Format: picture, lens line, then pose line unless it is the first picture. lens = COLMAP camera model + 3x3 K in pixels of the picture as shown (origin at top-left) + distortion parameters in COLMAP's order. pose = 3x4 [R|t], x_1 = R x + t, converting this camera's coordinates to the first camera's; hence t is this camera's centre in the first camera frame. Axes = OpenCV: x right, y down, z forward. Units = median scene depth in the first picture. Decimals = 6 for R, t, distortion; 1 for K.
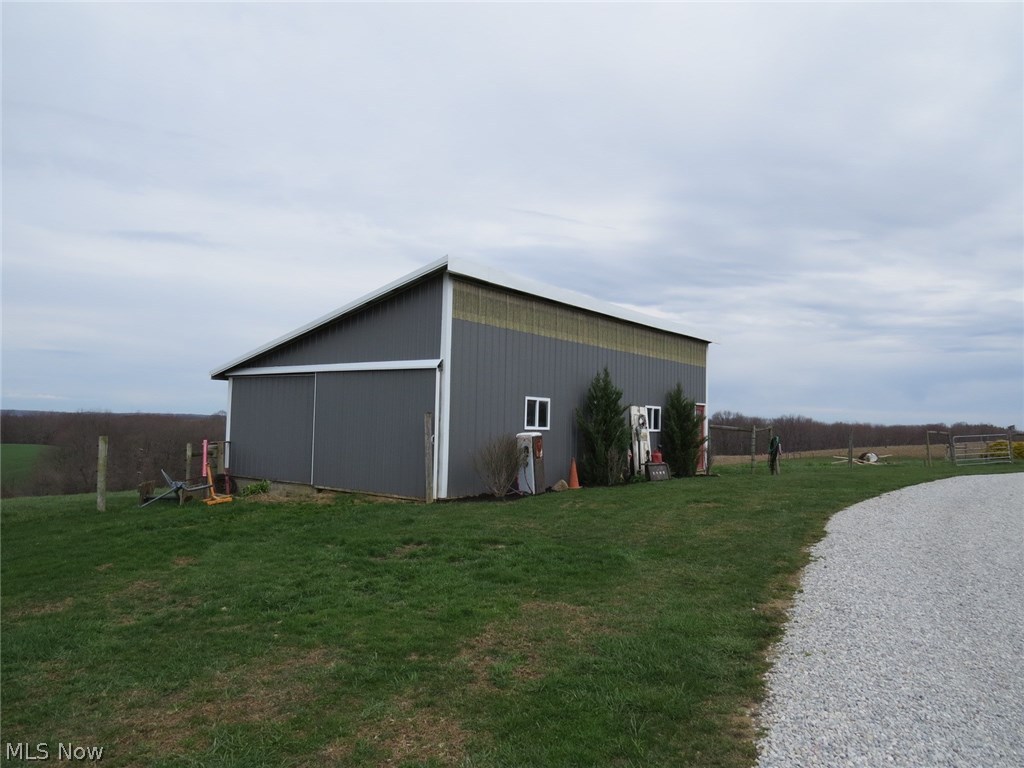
lens RADIAL K [[727.9, 0, 510.6], [0, 727.9, 387.1], [0, 0, 1]] dist [-0.001469, -0.002006]
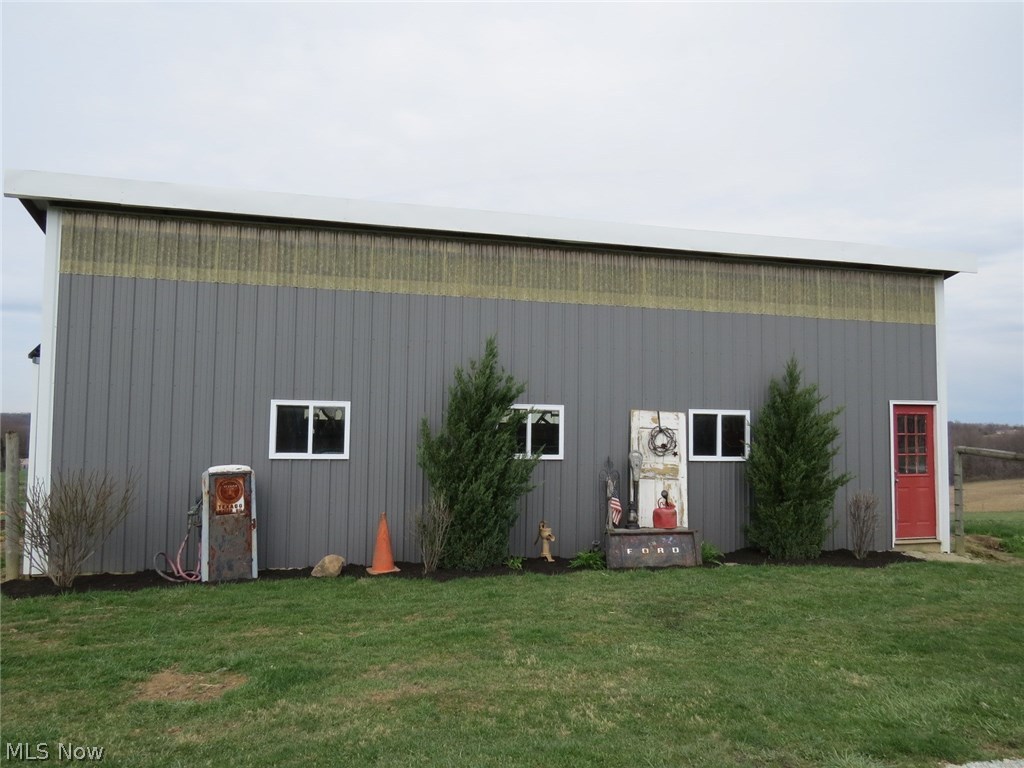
lens RADIAL K [[727.9, 0, 512.9], [0, 727.9, 382.3], [0, 0, 1]] dist [-0.001469, -0.002006]
pose [[0.777222, -0.075165, -0.624720, 0.389442], [0.041854, 0.996816, -0.067864, 0.034299], [0.627833, 0.026598, 0.777894, 0.518788]]
